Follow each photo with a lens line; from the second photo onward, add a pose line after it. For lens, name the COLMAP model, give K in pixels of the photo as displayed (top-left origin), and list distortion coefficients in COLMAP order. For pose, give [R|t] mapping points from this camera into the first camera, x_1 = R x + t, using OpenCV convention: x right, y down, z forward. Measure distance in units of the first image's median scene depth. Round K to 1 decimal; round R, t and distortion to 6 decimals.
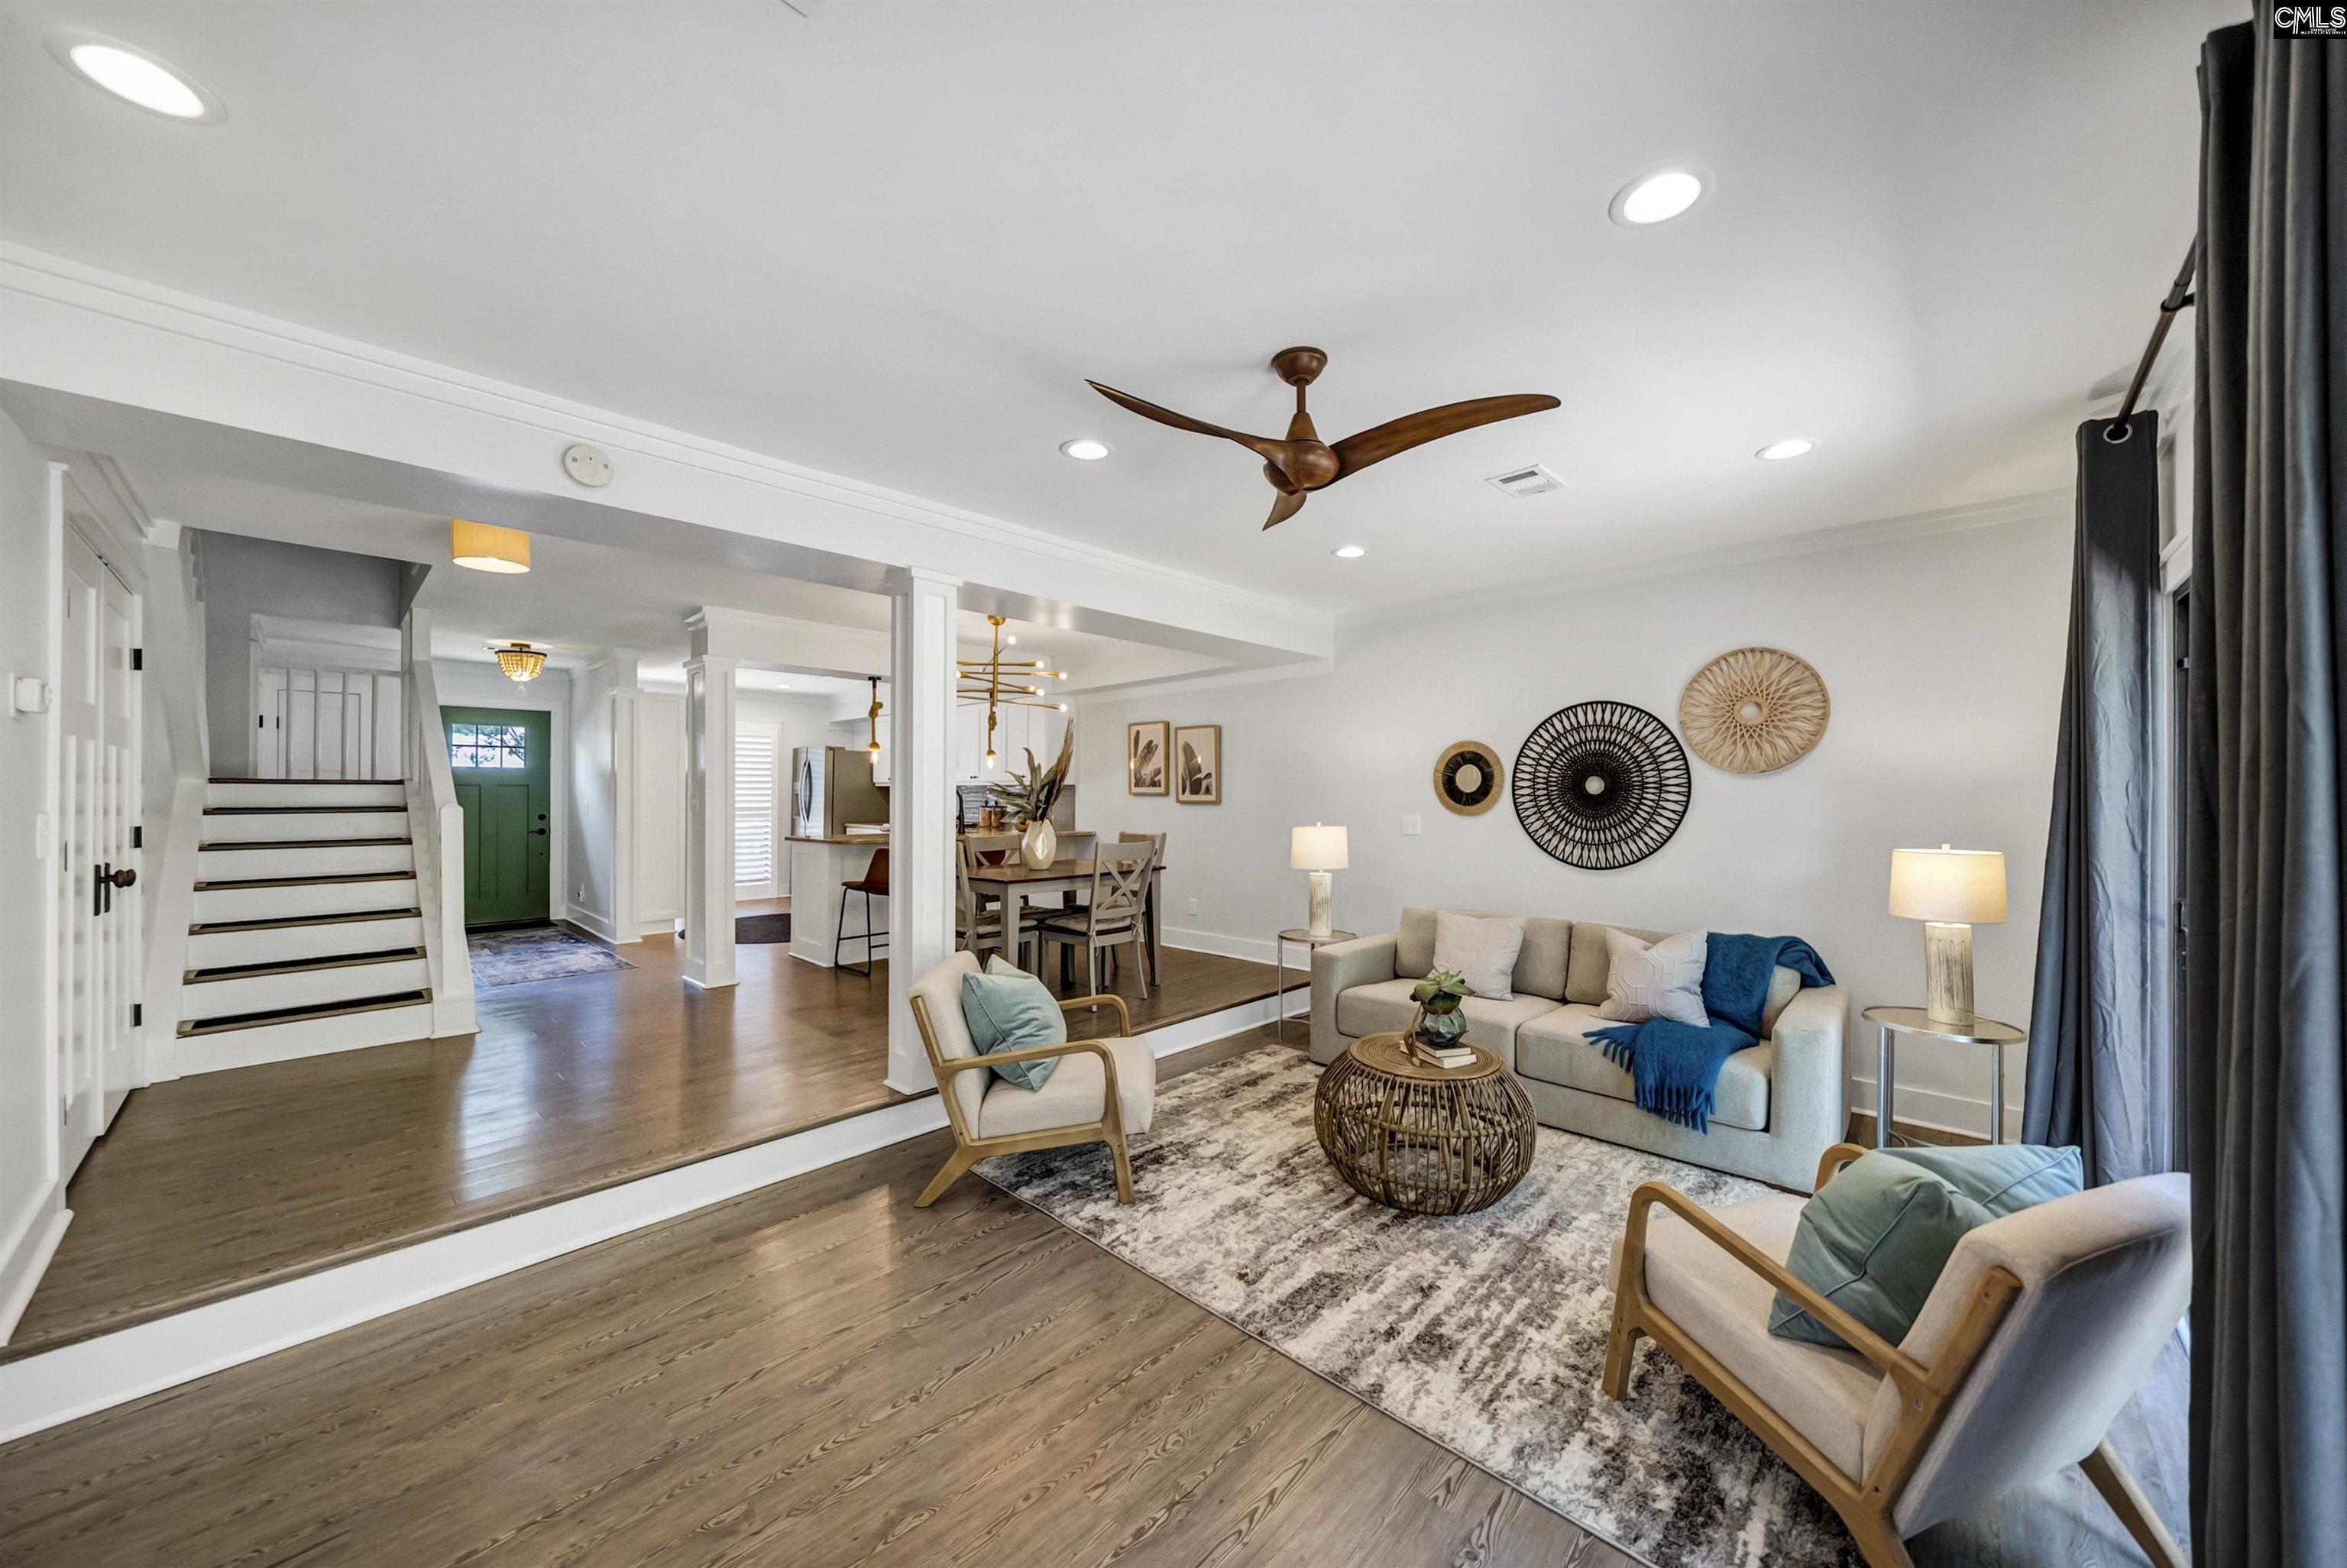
lens RADIAL K [[826.0, 0, 1176.1], [0, 826.0, 794.9], [0, 0, 1]] dist [-0.010325, -0.000107]
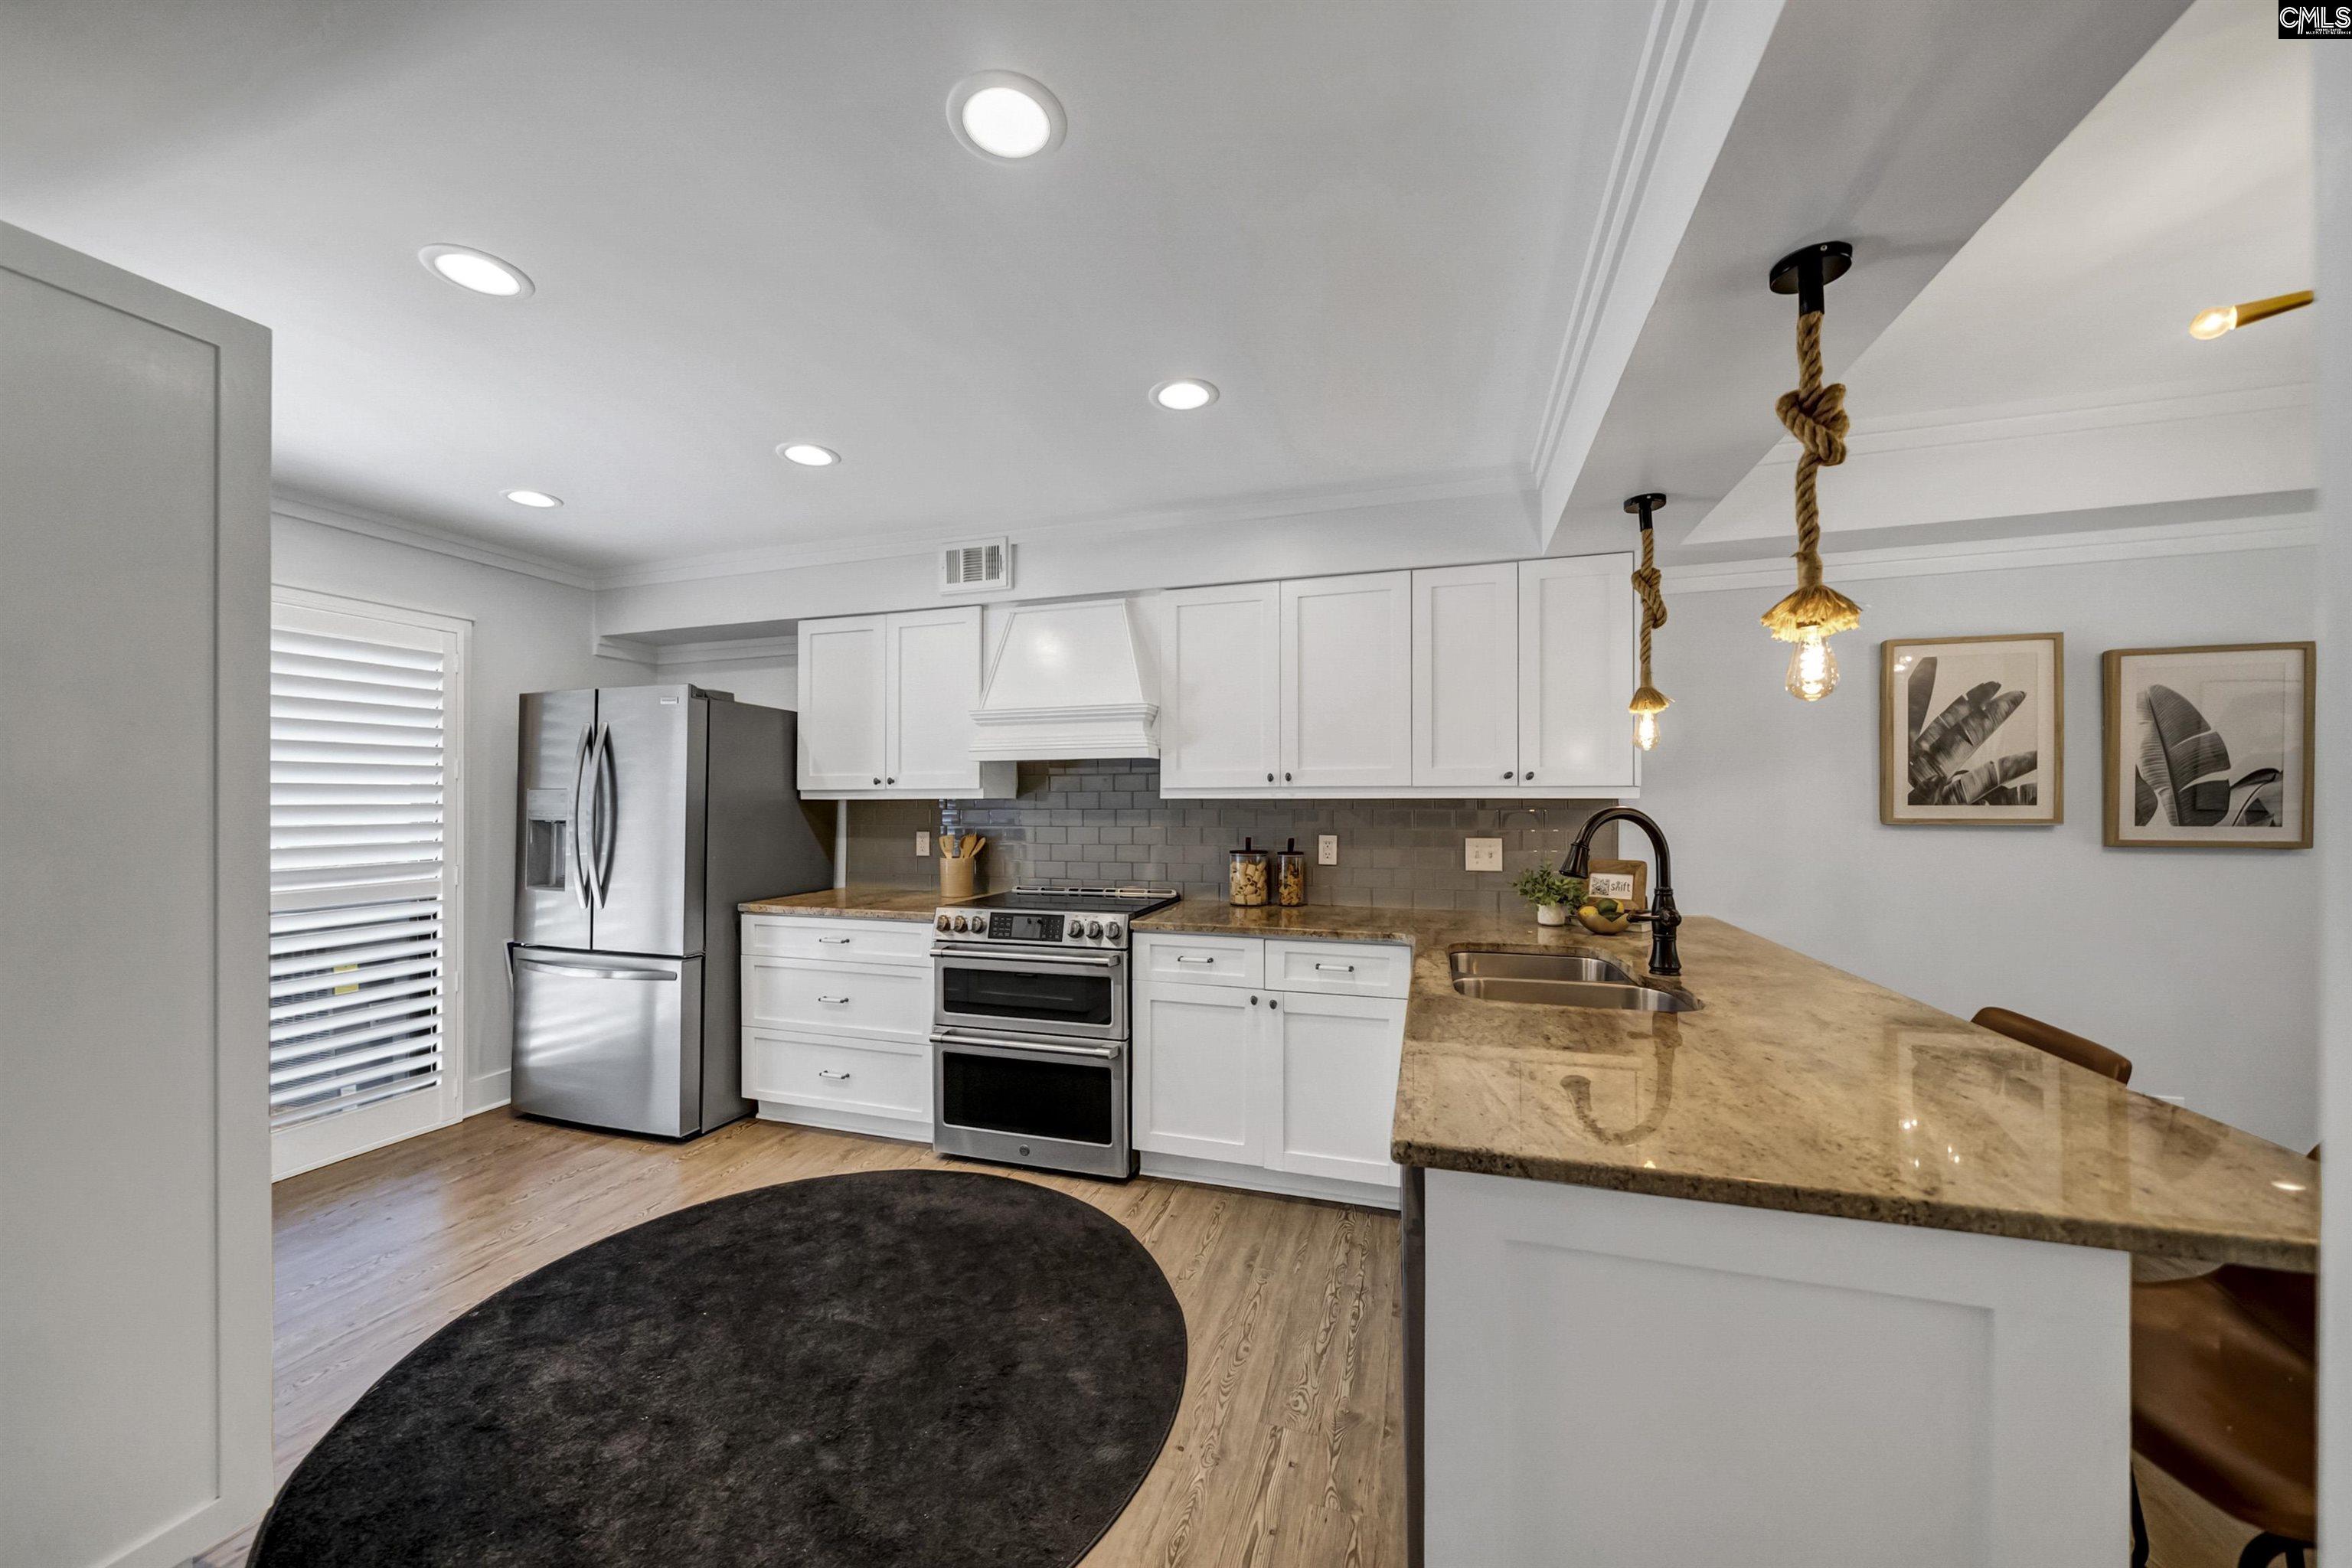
lens RADIAL K [[827.9, 0, 1178.6], [0, 827.9, 794.9], [0, 0, 1]] dist [-0.010325, -0.000107]
pose [[0.889138, -0.001786, 0.457636, -1.241306], [0.004524, 0.999978, -0.004886, -0.031867], [-0.457617, 0.006415, 0.889126, 1.906261]]
